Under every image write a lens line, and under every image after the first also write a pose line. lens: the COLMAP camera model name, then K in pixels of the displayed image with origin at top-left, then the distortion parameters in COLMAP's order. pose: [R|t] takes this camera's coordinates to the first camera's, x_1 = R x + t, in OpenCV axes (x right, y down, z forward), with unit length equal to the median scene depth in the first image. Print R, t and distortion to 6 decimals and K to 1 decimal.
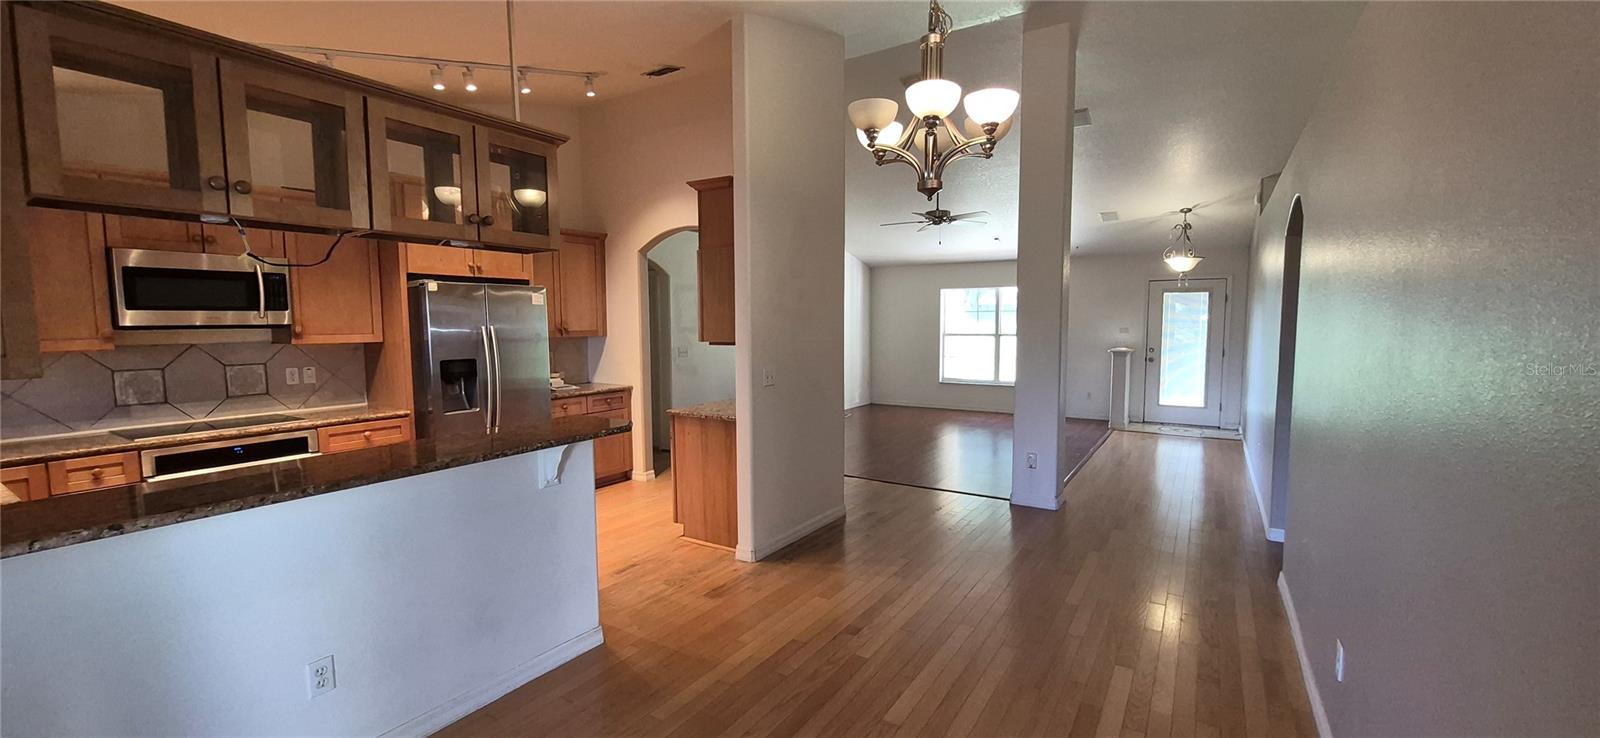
lens RADIAL K [[624.3, 0, 800.0], [0, 624.3, 369.0], [0, 0, 1]] dist [-0.000058, 0.000036]
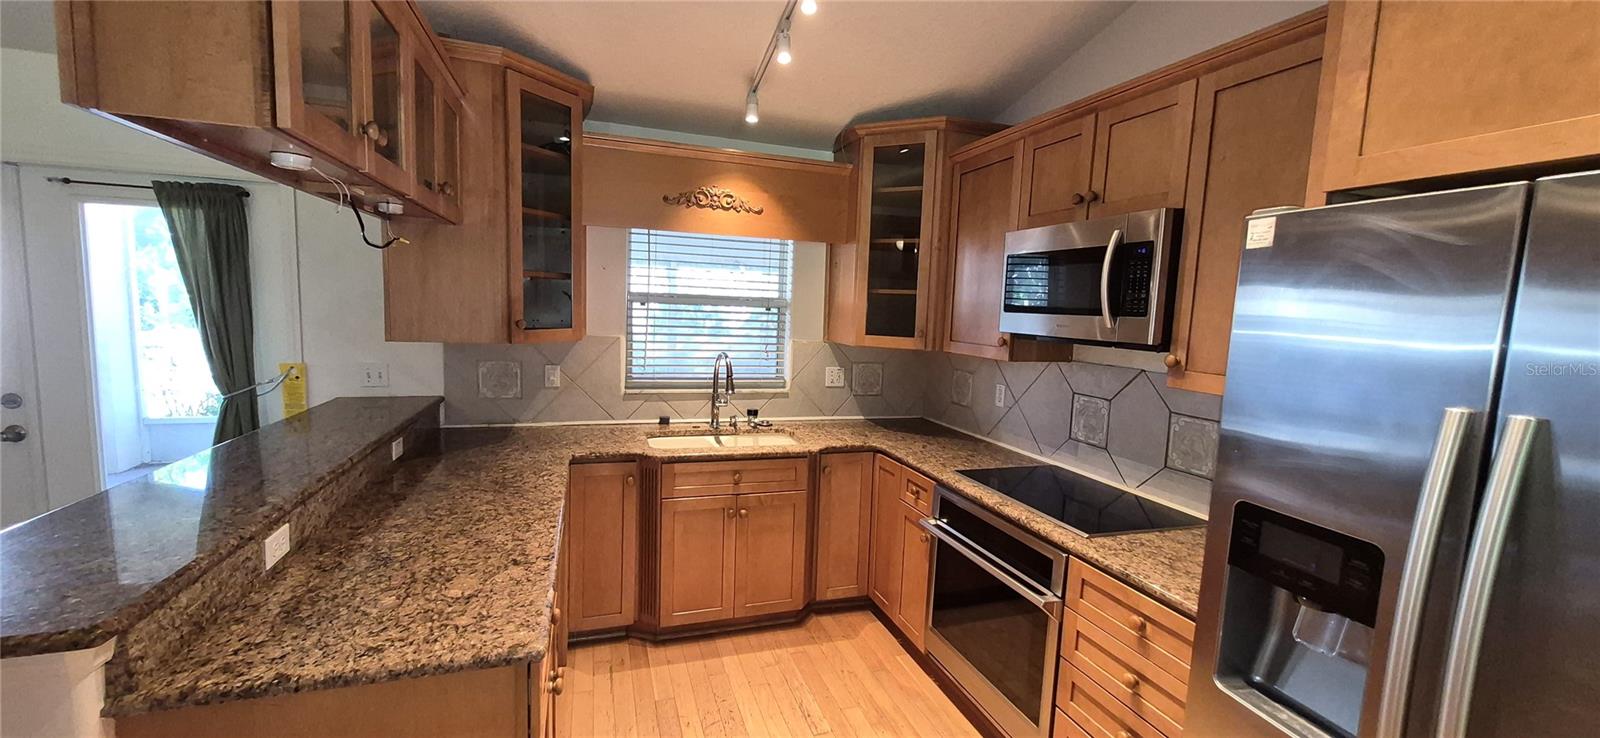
lens RADIAL K [[624.3, 0, 800.0], [0, 624.3, 369.0], [0, 0, 1]] dist [-0.000058, 0.000036]
pose [[-0.612556, 0.062819, -0.787927, -0.158297], [-0.101430, 0.982348, 0.157173, -0.062525], [0.783893, 0.176197, -0.595371, 0.658950]]
